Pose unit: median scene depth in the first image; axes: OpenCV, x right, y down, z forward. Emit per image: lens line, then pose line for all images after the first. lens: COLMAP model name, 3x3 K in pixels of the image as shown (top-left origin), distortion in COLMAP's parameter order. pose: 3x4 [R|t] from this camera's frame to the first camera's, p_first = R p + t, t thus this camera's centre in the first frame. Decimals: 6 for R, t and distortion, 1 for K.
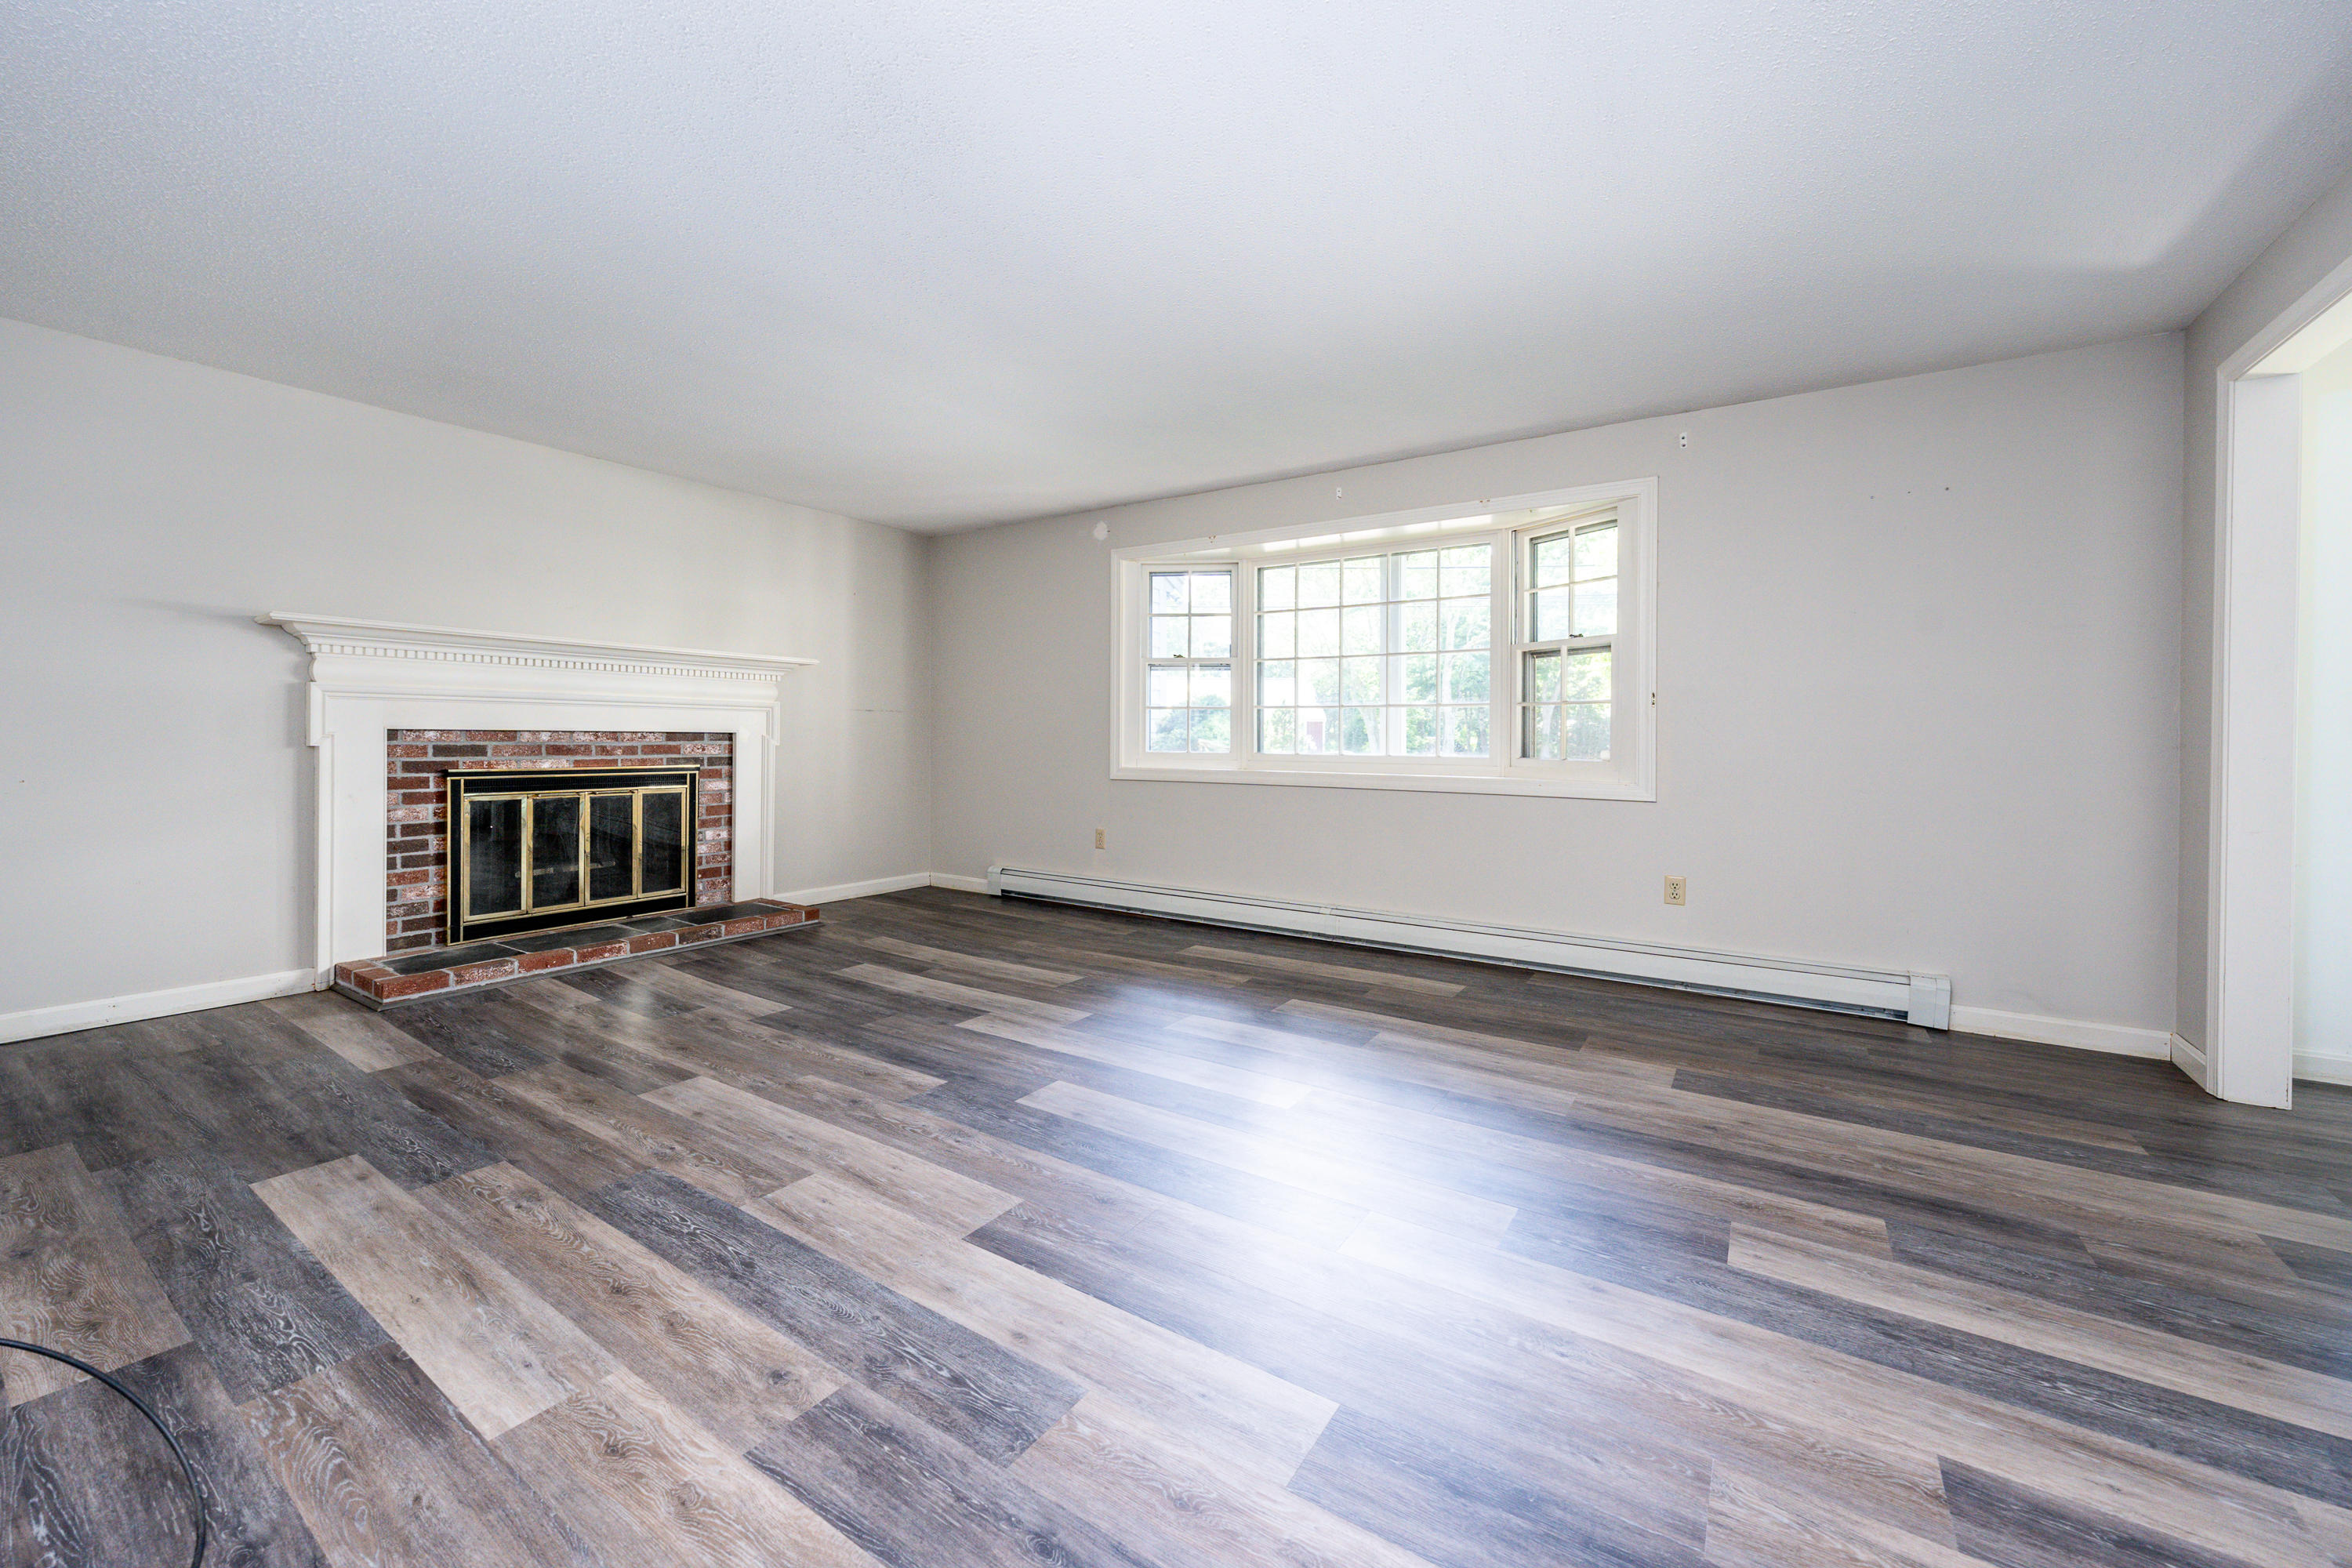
lens RADIAL K [[864.9, 0, 1172.1], [0, 864.9, 740.8], [0, 0, 1]] dist [-0.000599, 0.000786]
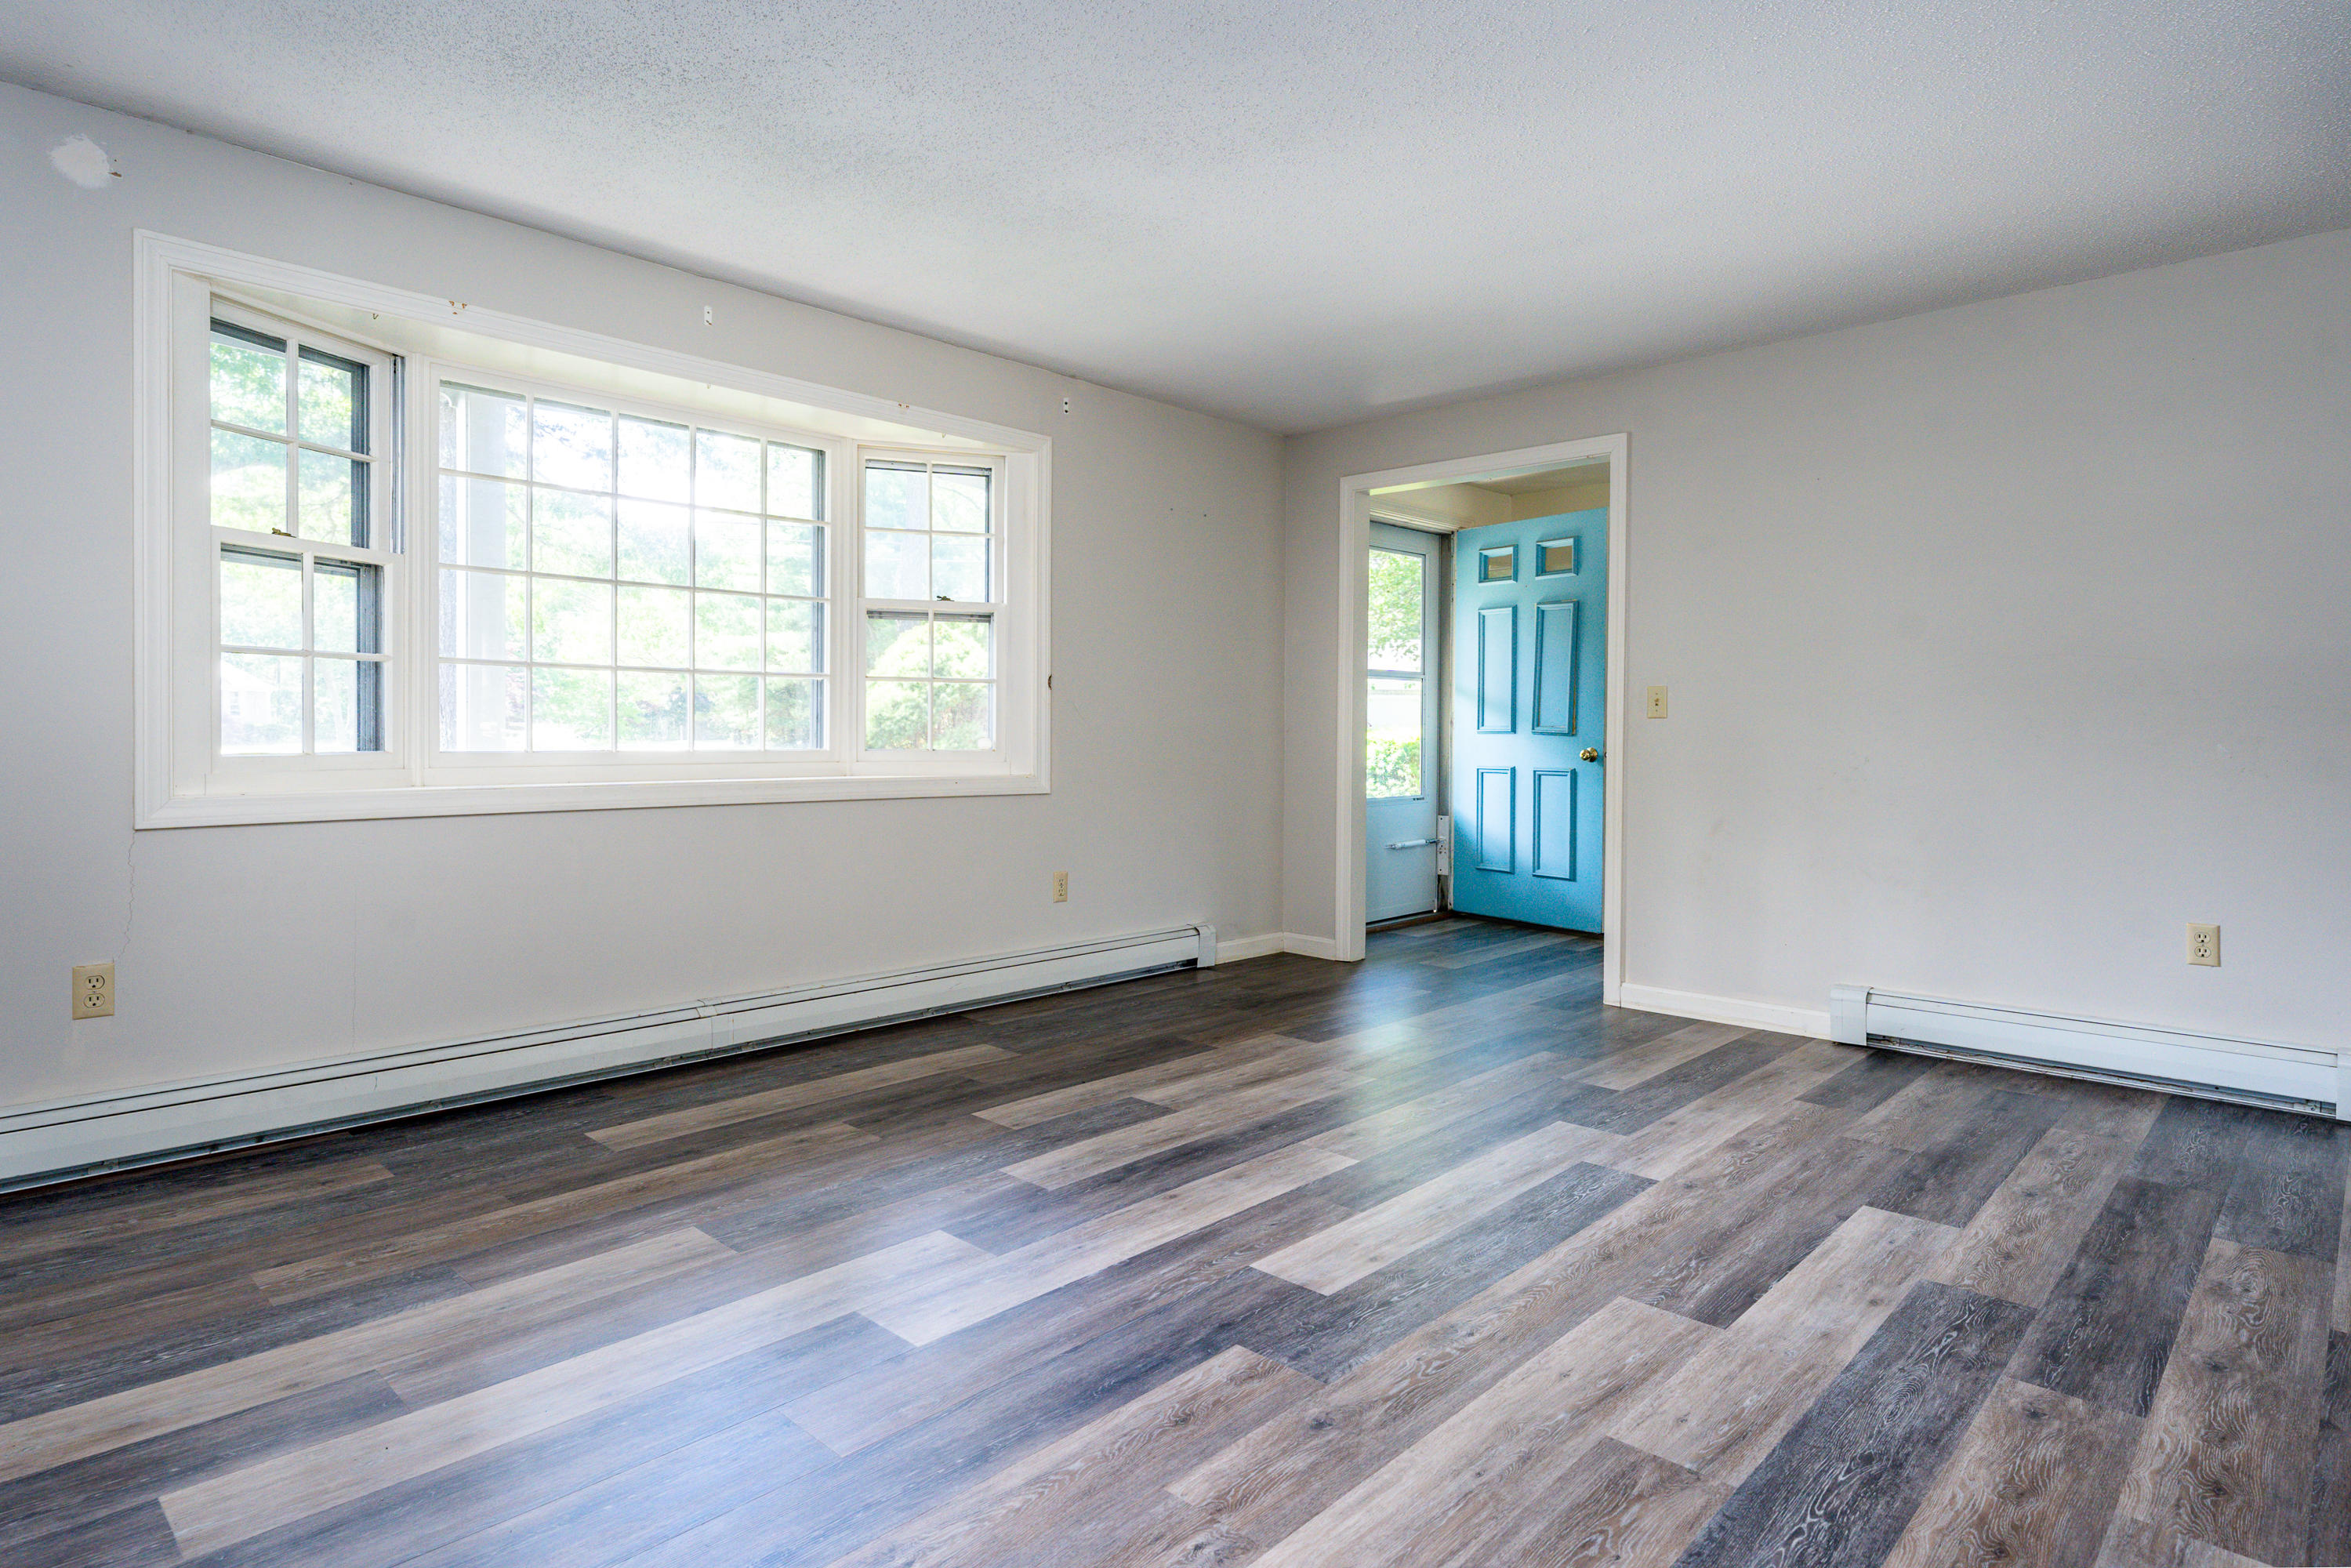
lens RADIAL K [[1318.4, 0, 1083.7], [0, 1318.4, 776.2], [0, 0, 1]] dist [0.004435, 0.000228]
pose [[0.209629, -0.040491, 0.976942, -1.018366], [-0.001835, 0.999124, 0.041805, -0.009492], [-0.977779, -0.010556, 0.209371, 0.852339]]
